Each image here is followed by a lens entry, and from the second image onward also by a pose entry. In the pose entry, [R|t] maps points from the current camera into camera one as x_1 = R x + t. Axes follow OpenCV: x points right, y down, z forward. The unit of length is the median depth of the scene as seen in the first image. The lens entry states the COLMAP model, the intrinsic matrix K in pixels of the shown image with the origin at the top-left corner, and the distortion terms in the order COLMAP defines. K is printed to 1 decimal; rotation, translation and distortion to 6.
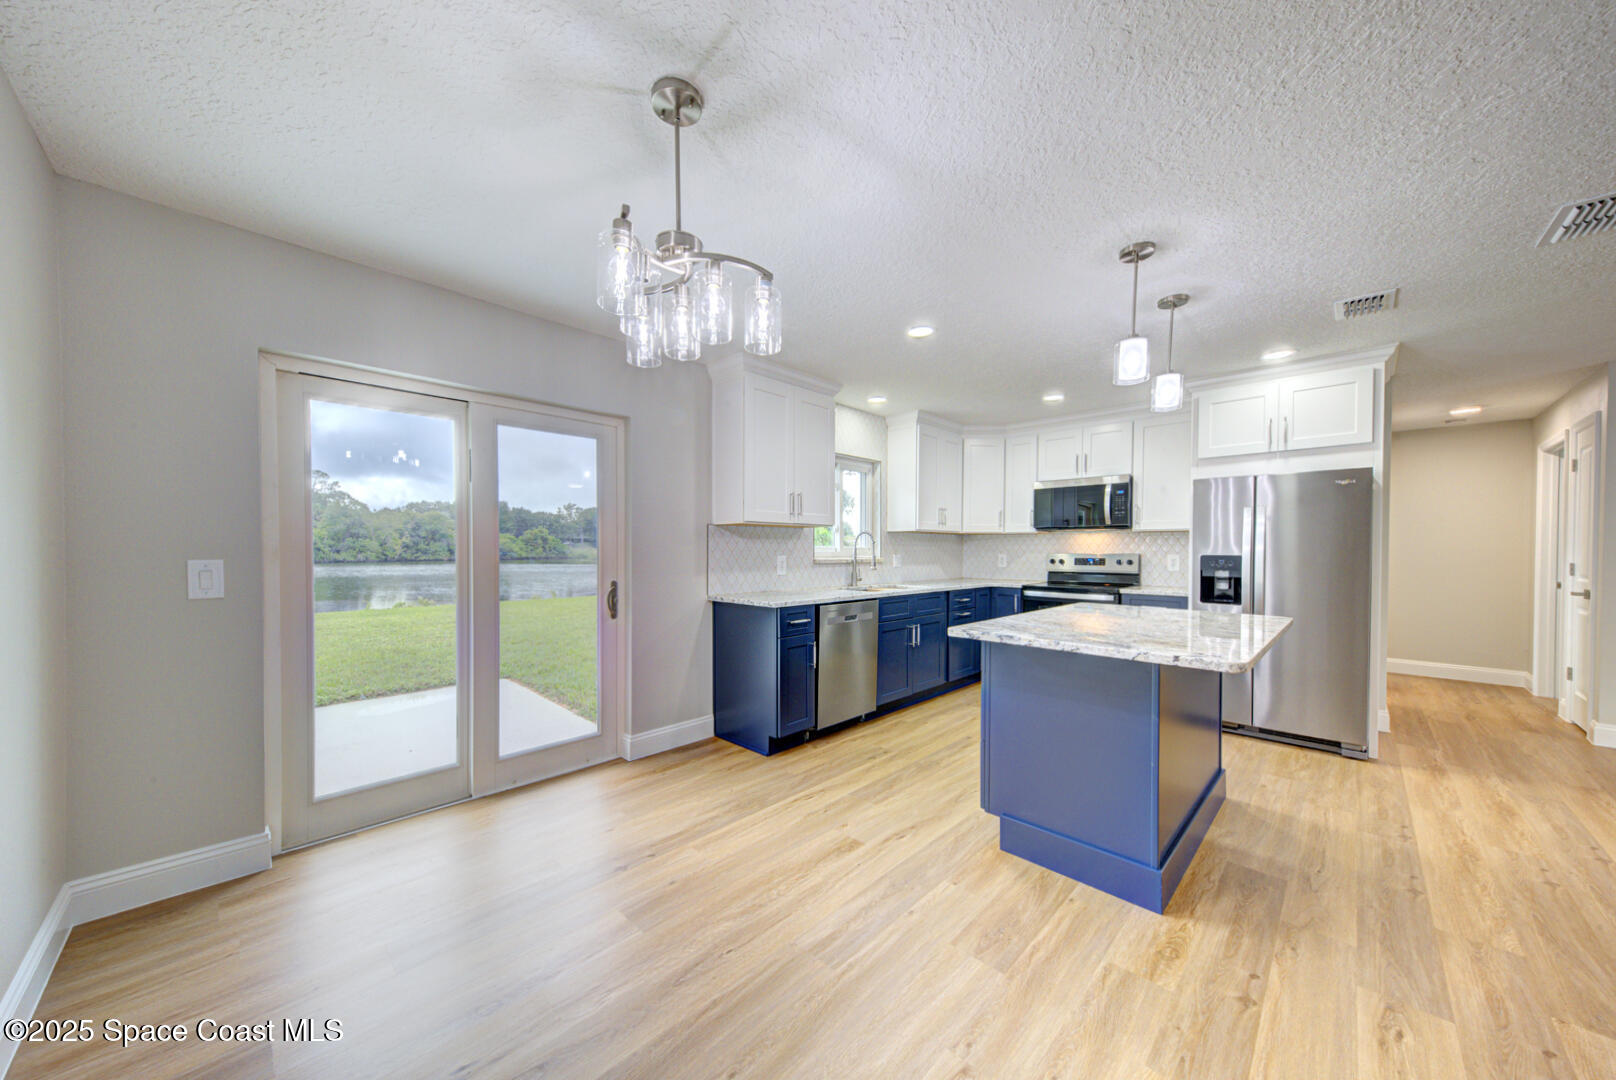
lens RADIAL K [[556.1, 0, 804.2], [0, 556.1, 556.3], [0, 0, 1]] dist [0.023371, -0.003235]
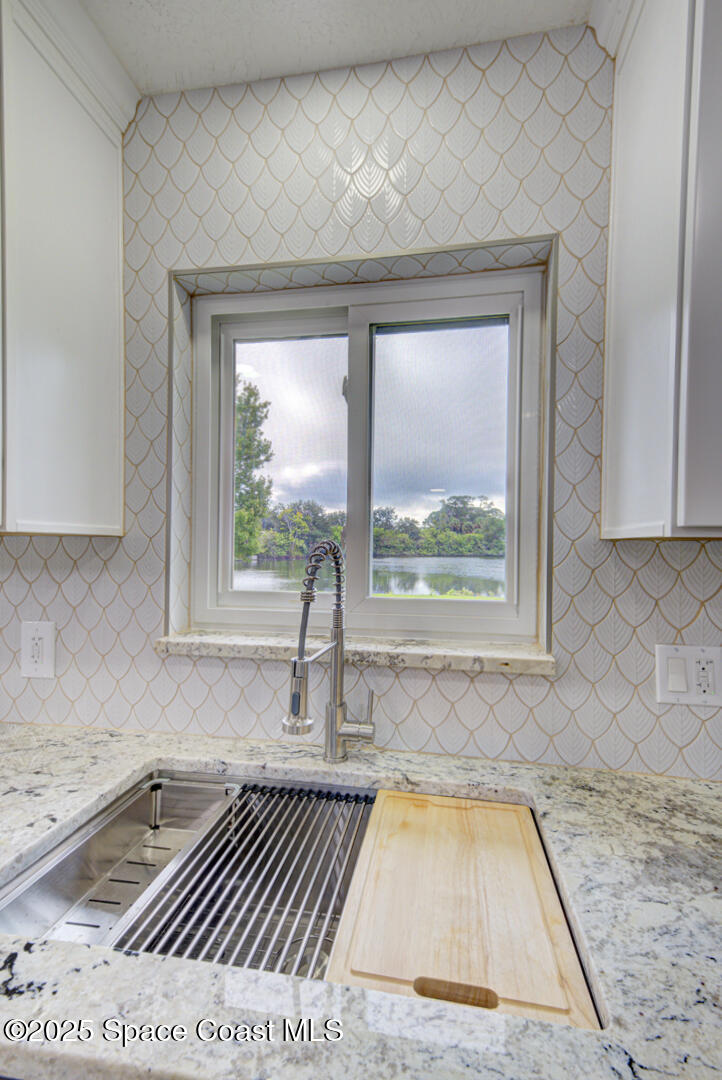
lens RADIAL K [[470.5, 0, 371.0], [0, 470.5, 544.3], [0, 0, 1]] dist [0.033142, -0.000168]
pose [[0.572985, 0.001086, -0.819565, 0.326711], [-0.017507, 0.999787, -0.010915, -0.049666], [0.819379, 0.020602, 0.572882, 1.055263]]
